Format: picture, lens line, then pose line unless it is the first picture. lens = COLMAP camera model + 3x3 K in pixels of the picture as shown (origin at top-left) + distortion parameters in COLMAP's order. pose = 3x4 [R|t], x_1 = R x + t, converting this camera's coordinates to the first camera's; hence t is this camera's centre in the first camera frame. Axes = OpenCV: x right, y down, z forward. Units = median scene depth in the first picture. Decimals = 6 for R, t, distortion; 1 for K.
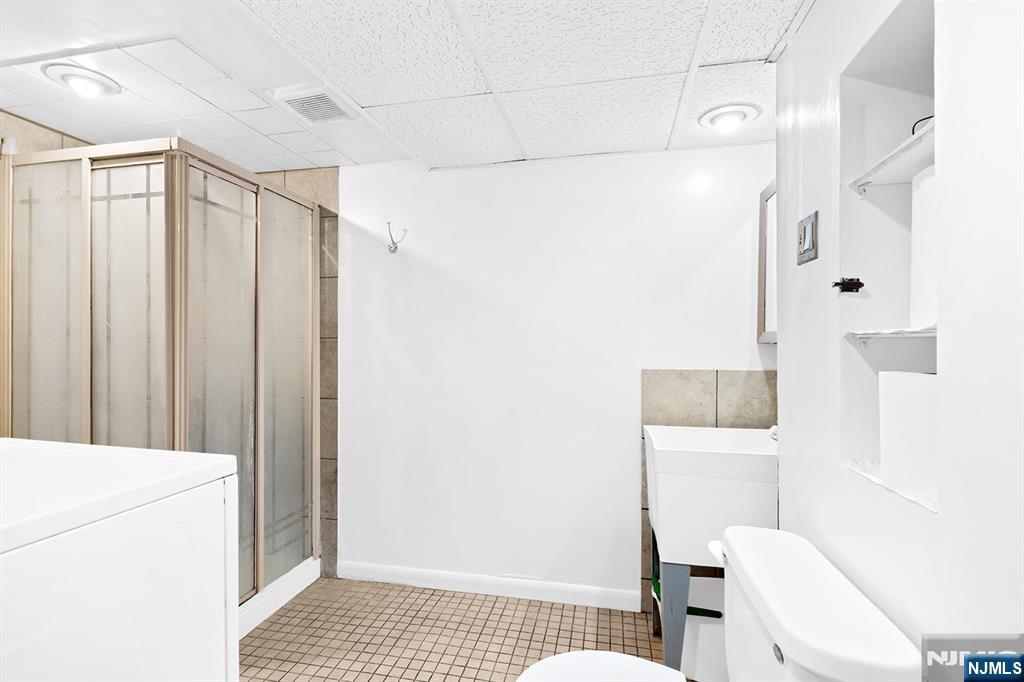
lens RADIAL K [[473.2, 0, 513.0], [0, 473.2, 343.3], [0, 0, 1]] dist [0.002559, 0.000938]
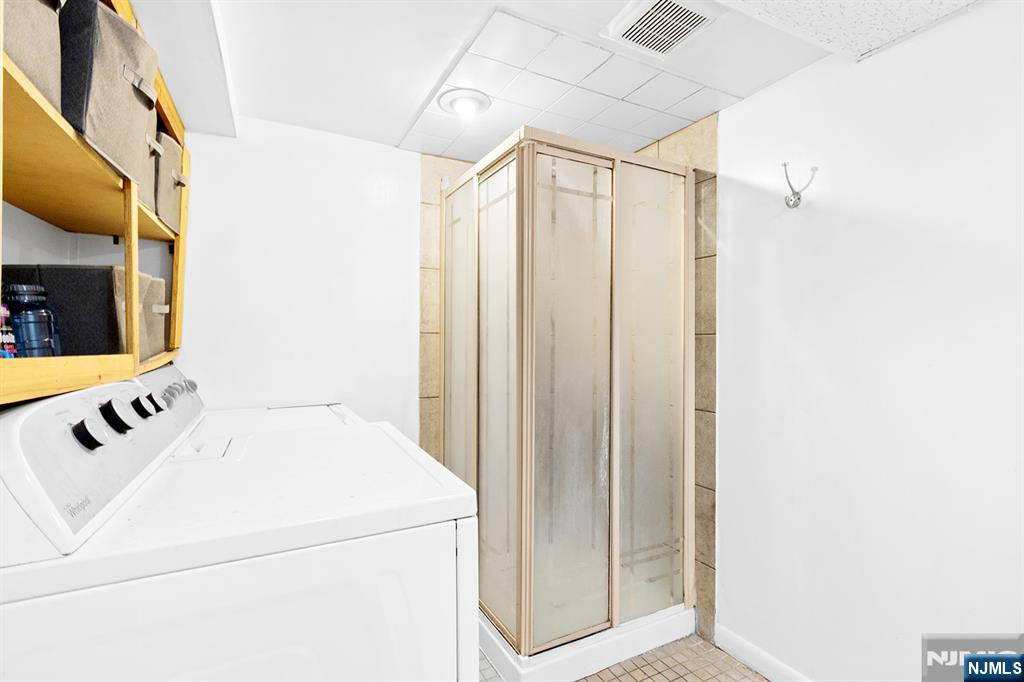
lens RADIAL K [[473.2, 0, 512.0], [0, 473.2, 340.8], [0, 0, 1]] dist [0.002559, 0.000938]
pose [[0.643022, 0.000560, -0.765847, 0.007807], [-0.000570, 1.000000, 0.000253, 0.000218], [0.765847, 0.000274, 0.643022, 0.253613]]
